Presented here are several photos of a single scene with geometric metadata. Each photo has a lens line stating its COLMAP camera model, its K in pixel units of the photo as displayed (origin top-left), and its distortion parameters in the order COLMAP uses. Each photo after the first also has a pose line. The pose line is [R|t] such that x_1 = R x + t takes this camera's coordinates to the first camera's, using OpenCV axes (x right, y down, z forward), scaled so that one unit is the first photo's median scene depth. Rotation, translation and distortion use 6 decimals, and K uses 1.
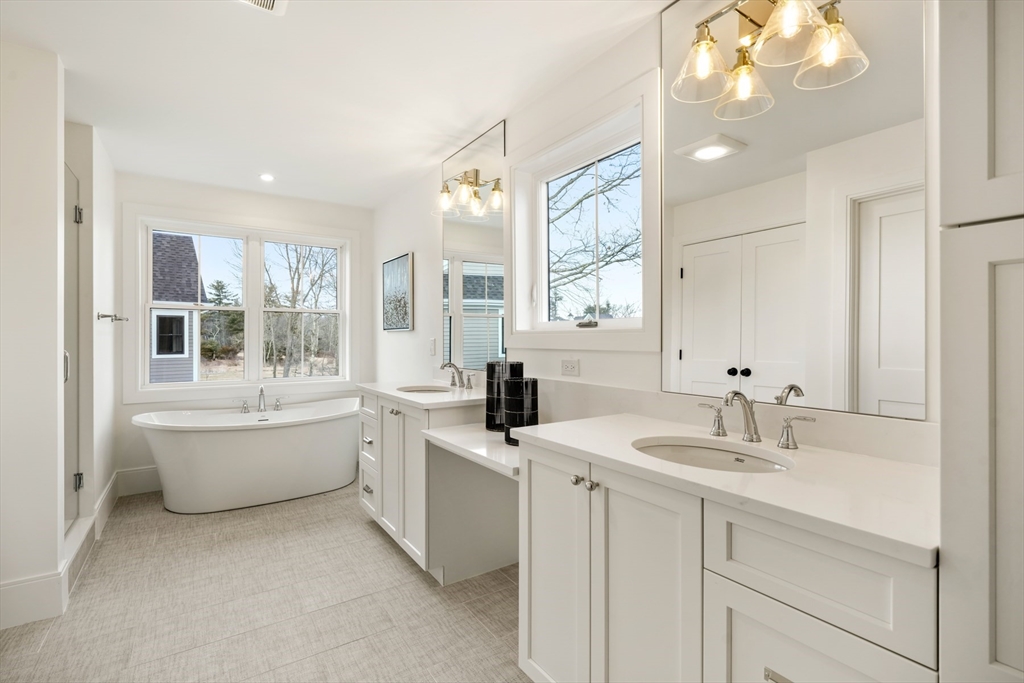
lens RADIAL K [[448.3, 0, 531.3], [0, 448.3, 345.0], [0, 0, 1]] dist [0.000120, -0.000161]
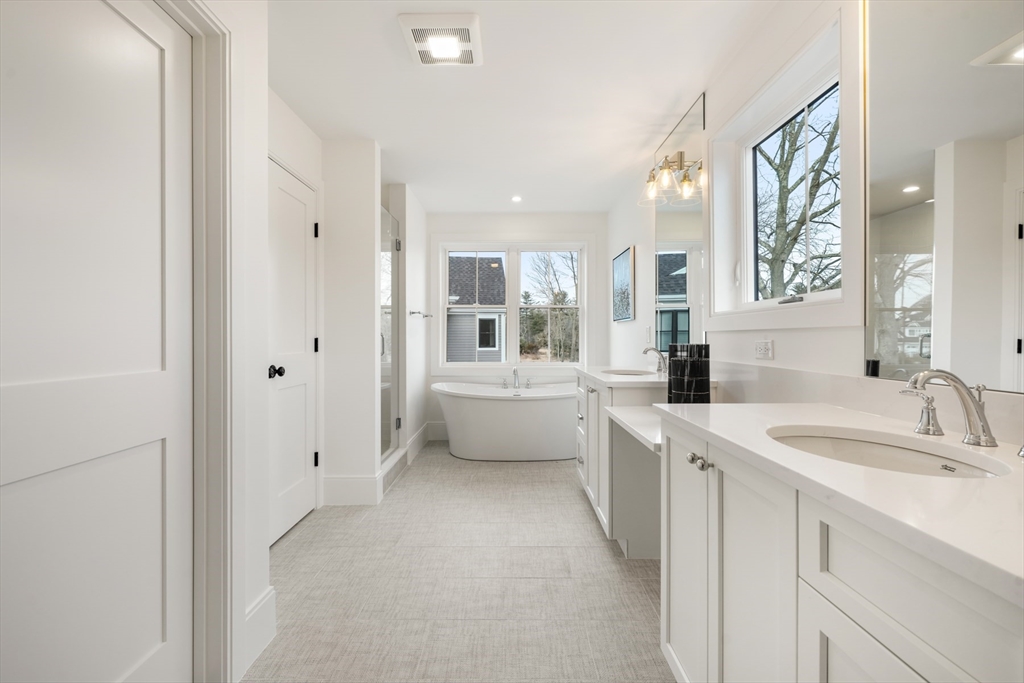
lens RADIAL K [[436.6, 0, 548.7], [0, 436.6, 344.1], [0, 0, 1]] dist [0.001480, -0.001154]
pose [[0.839359, 0.000160, -0.543577, 0.200232], [-0.000134, 1.000000, 0.000086, 0.039034], [0.543577, 0.000001, 0.839359, 0.049214]]
